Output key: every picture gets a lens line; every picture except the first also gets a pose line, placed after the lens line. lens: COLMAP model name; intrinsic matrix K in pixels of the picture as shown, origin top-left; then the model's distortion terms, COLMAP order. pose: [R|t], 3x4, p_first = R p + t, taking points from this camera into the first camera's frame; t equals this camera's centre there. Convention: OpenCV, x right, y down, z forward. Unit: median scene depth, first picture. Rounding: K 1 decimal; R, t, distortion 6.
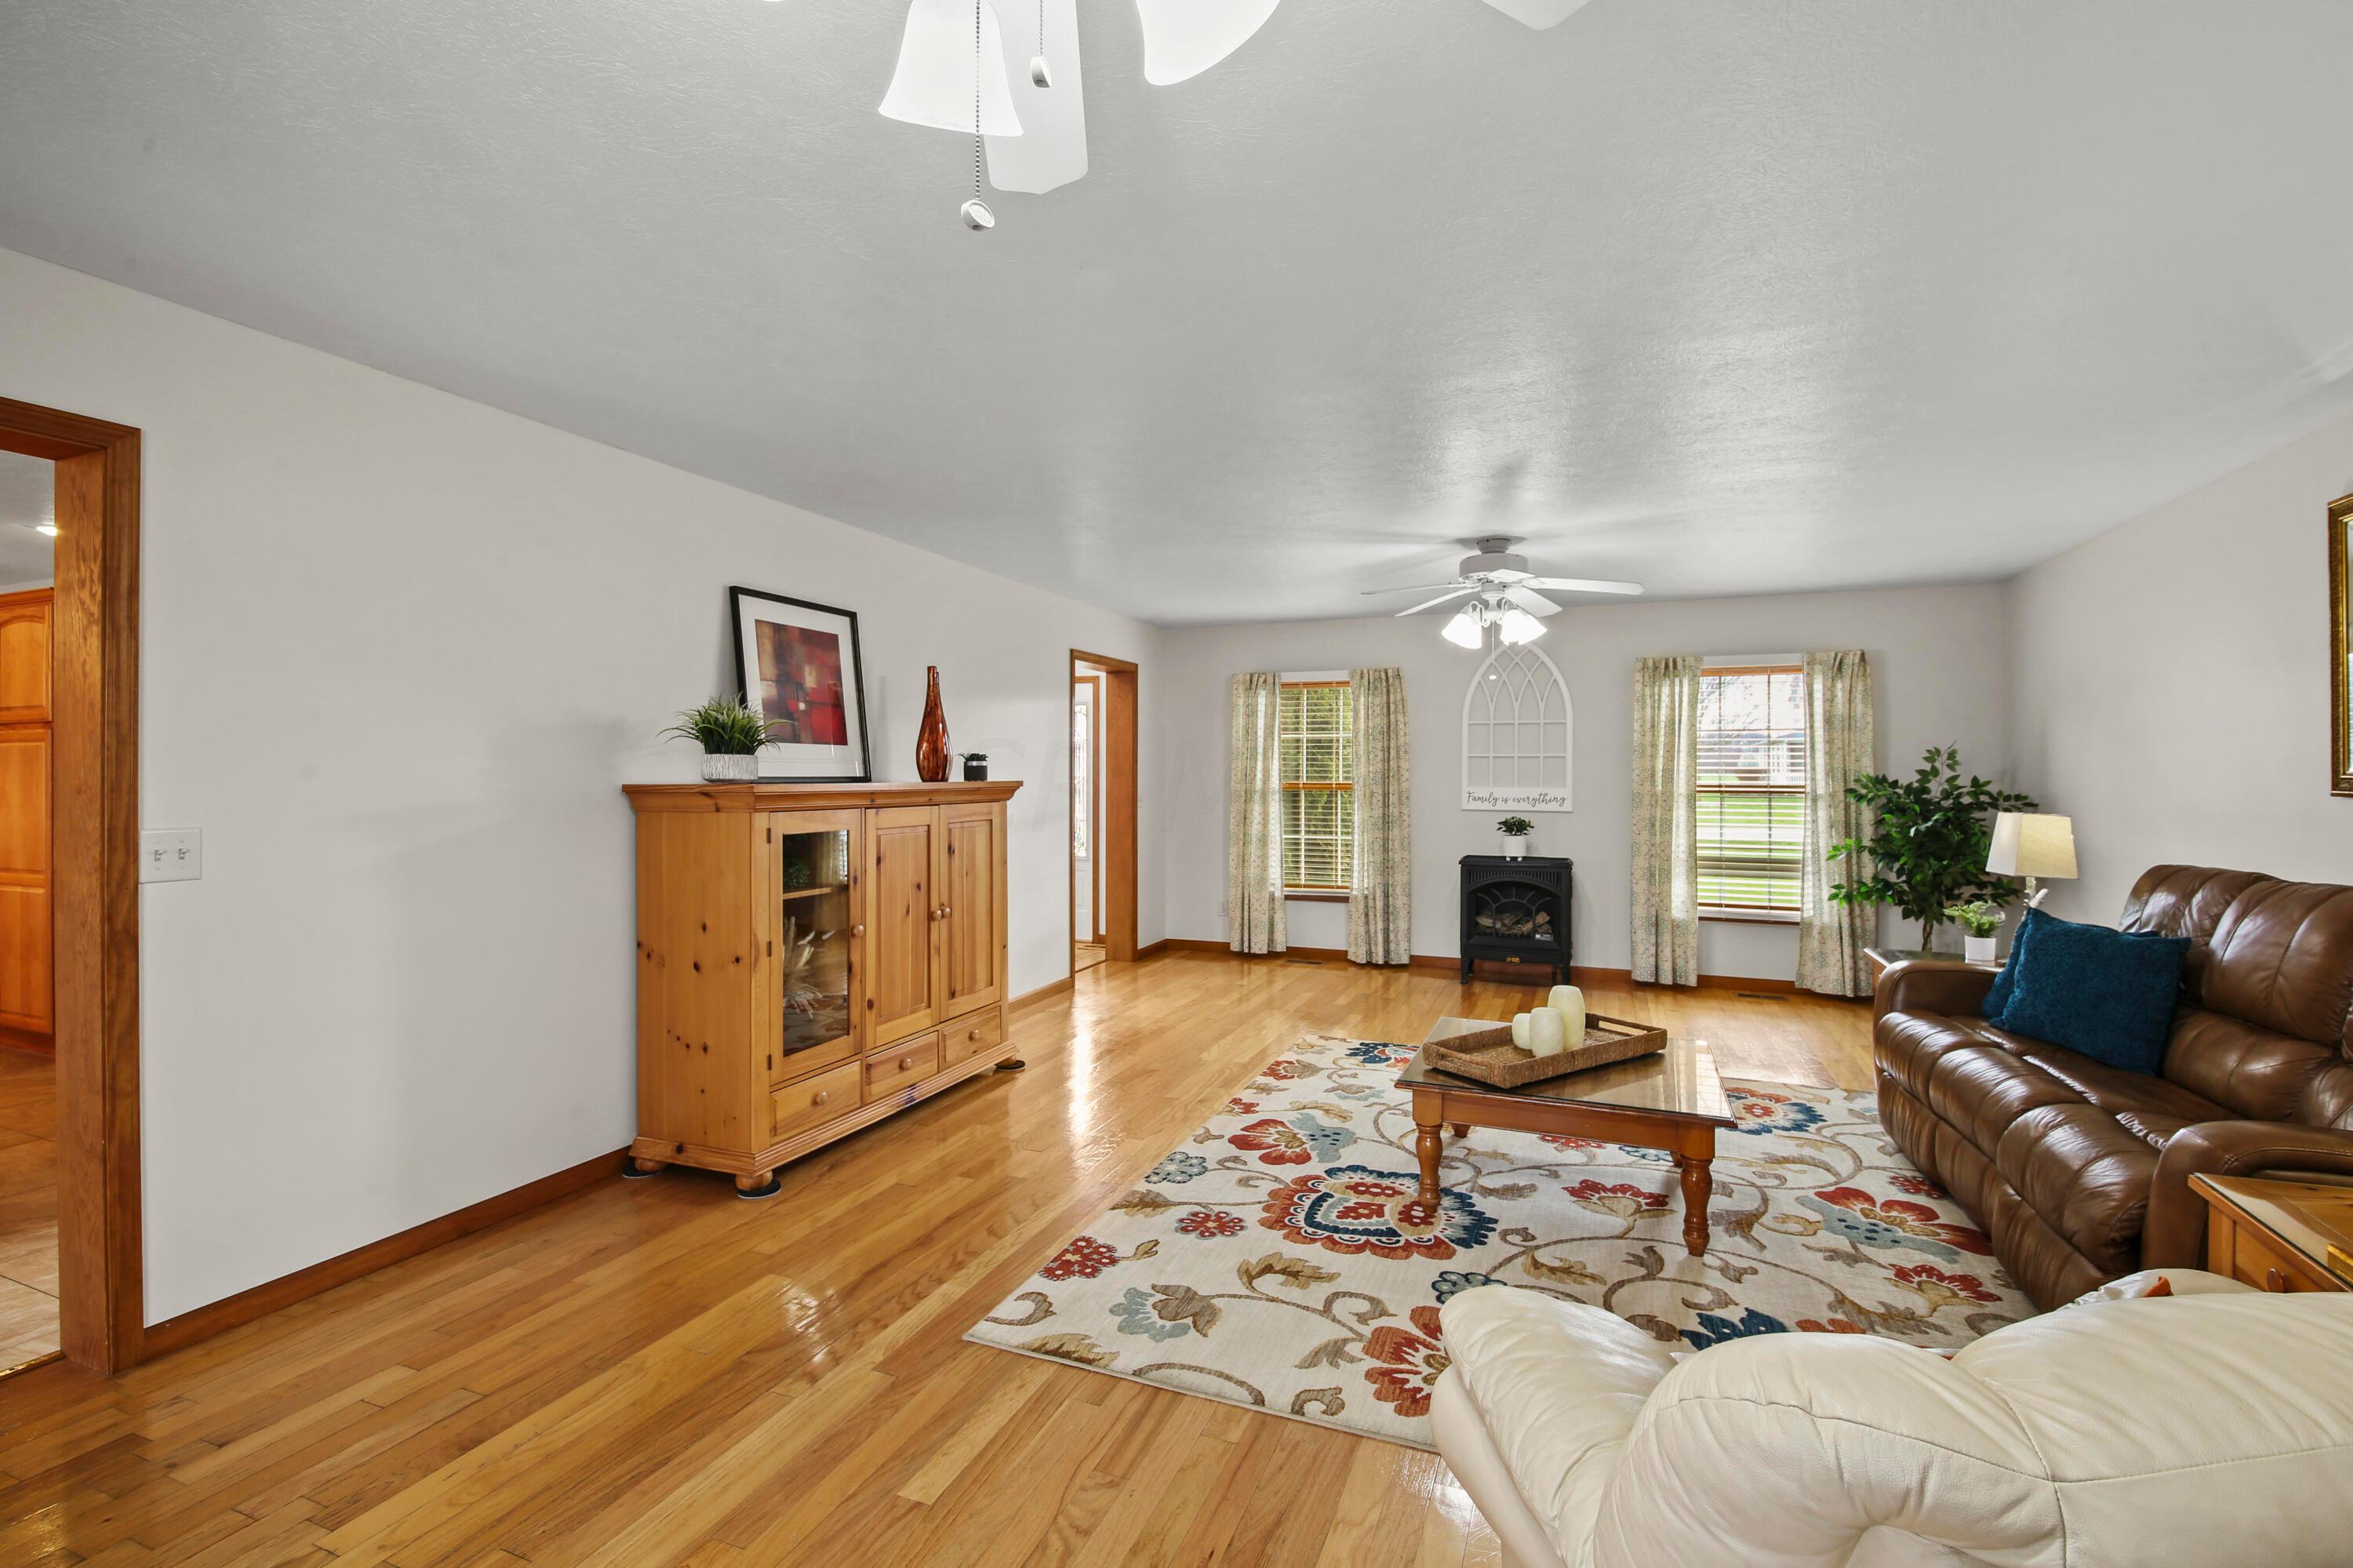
lens RADIAL K [[1069.7, 0, 1169.8], [0, 1069.7, 775.3], [0, 0, 1]] dist [0.041265, -0.036932]
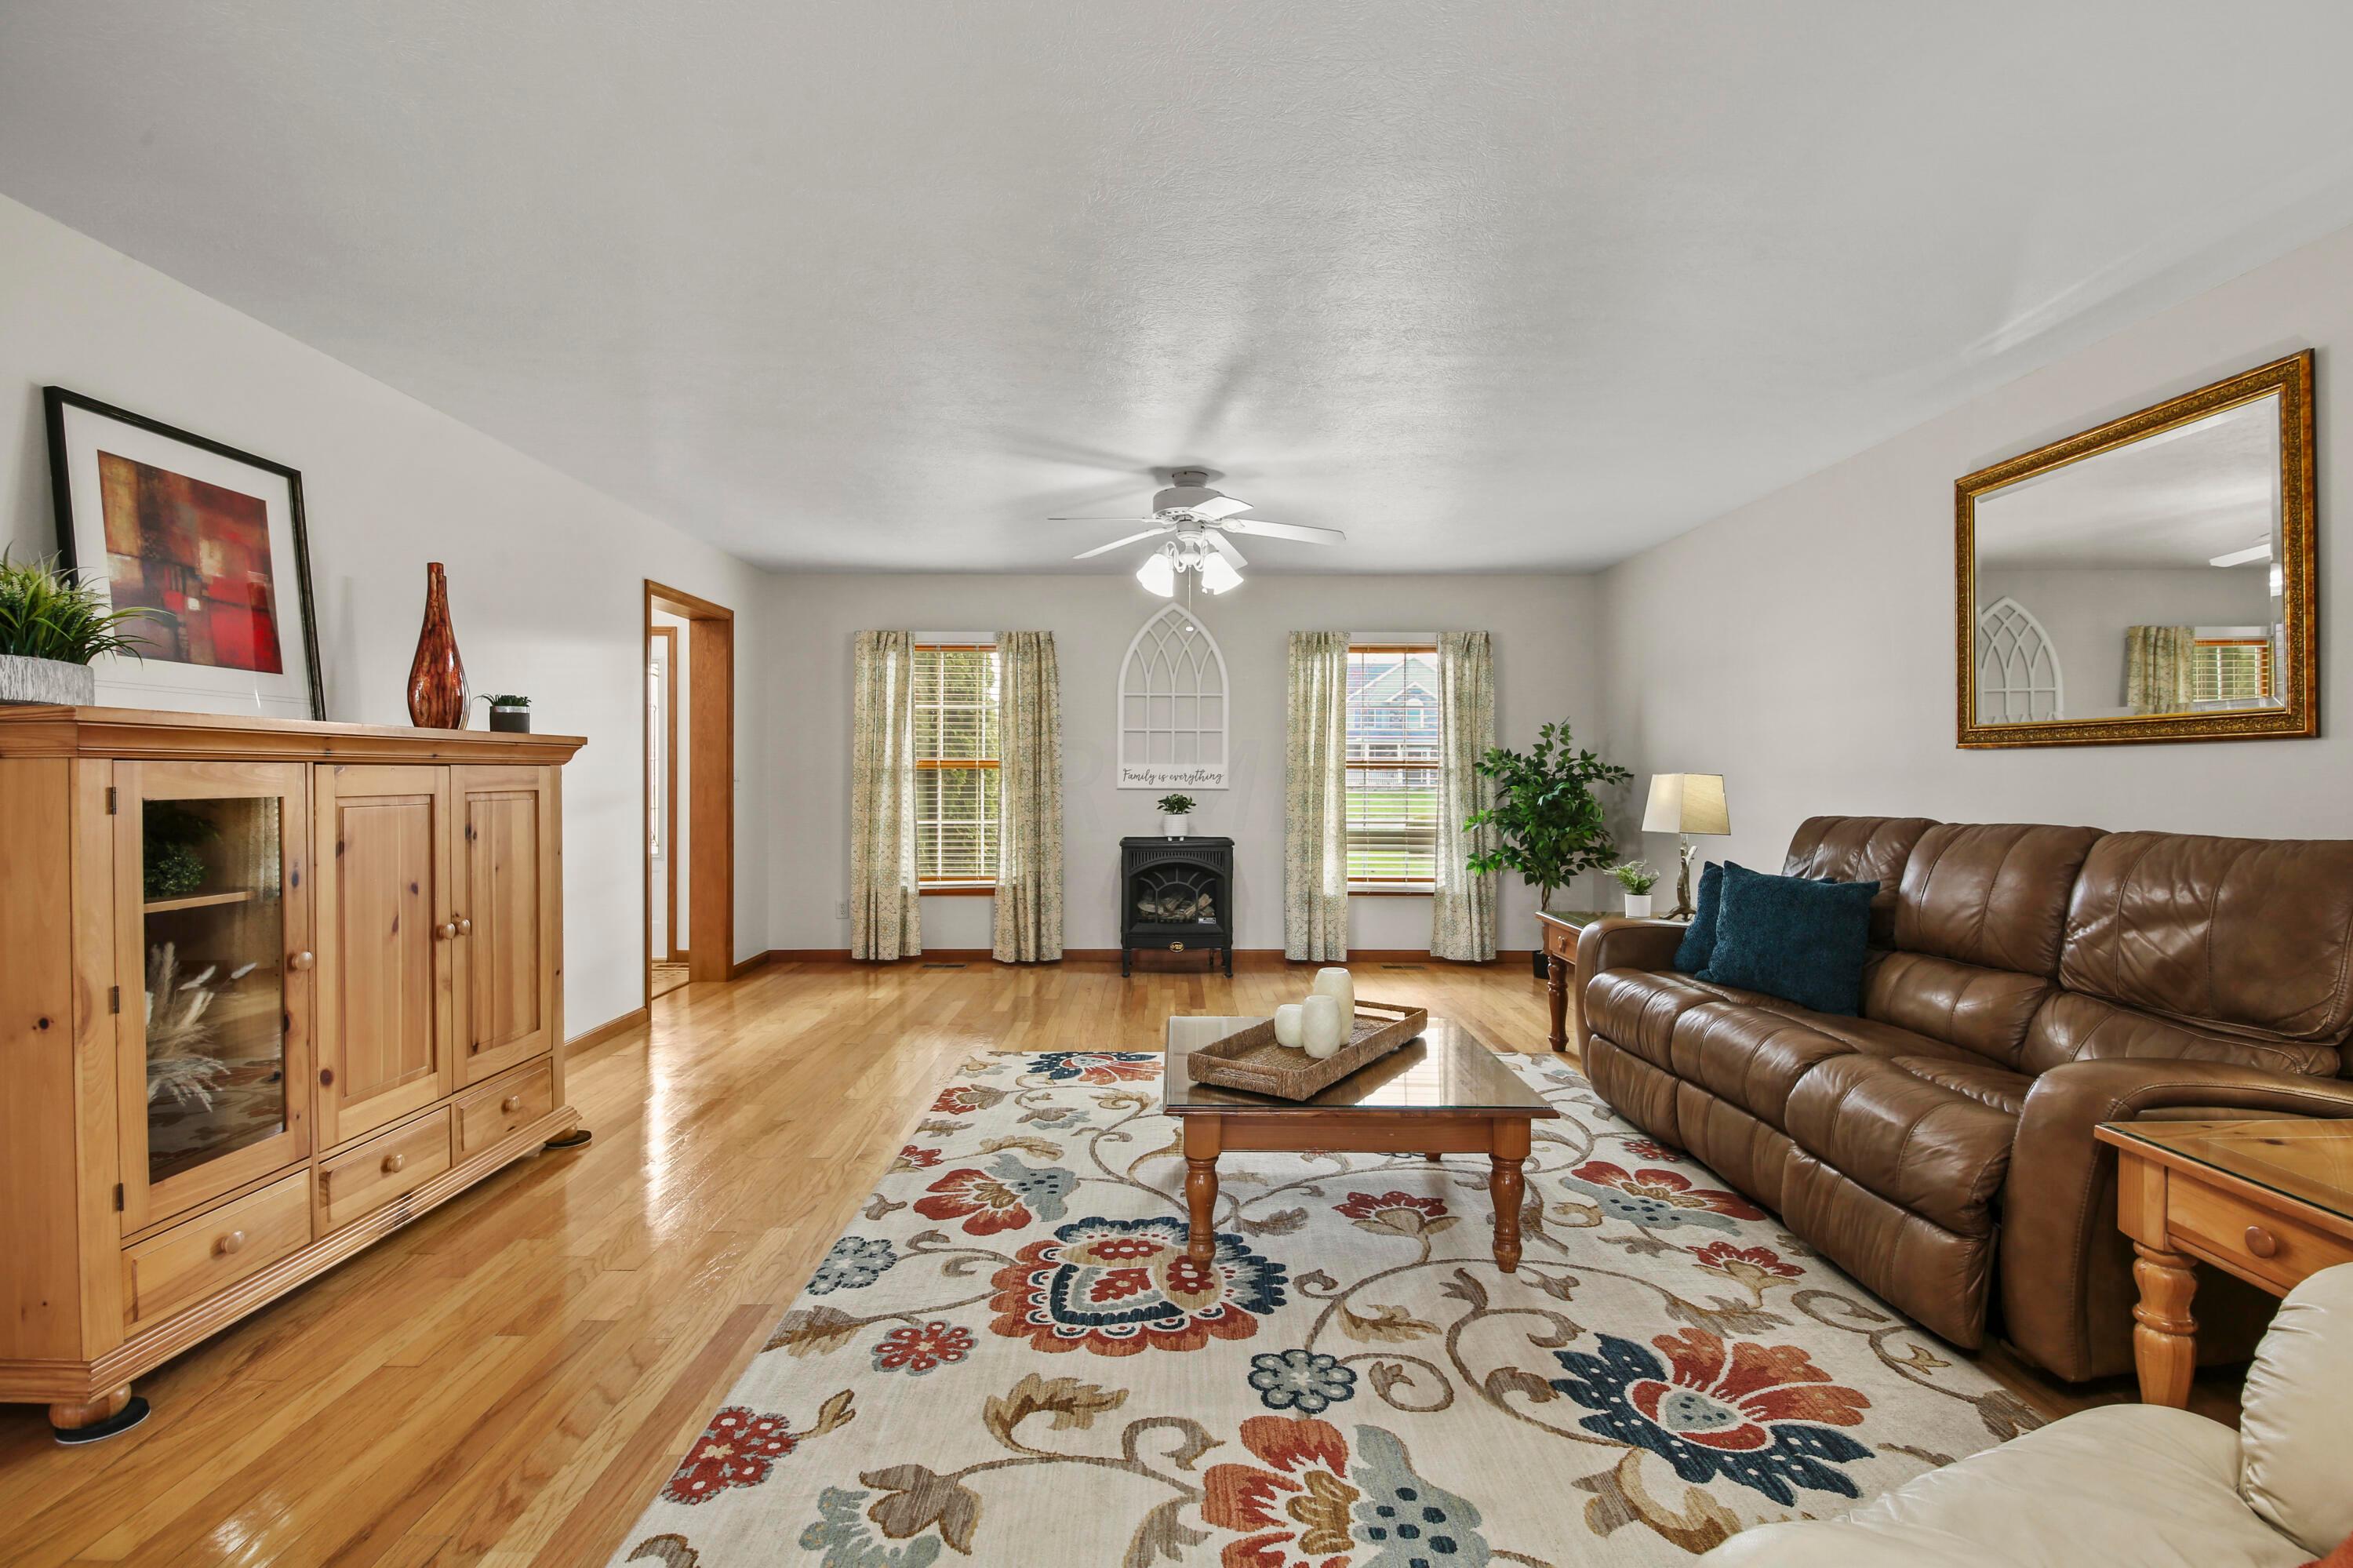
lens RADIAL K [[1069.7, 0, 1169.8], [0, 1069.7, 775.3], [0, 0, 1]] dist [0.041265, -0.036932]
pose [[0.924877, -0.000475, 0.380267, -0.060136], [0.000949, 0.999999, -0.001060, 0.036180], [-0.380266, 0.001341, 0.924876, 0.218129]]
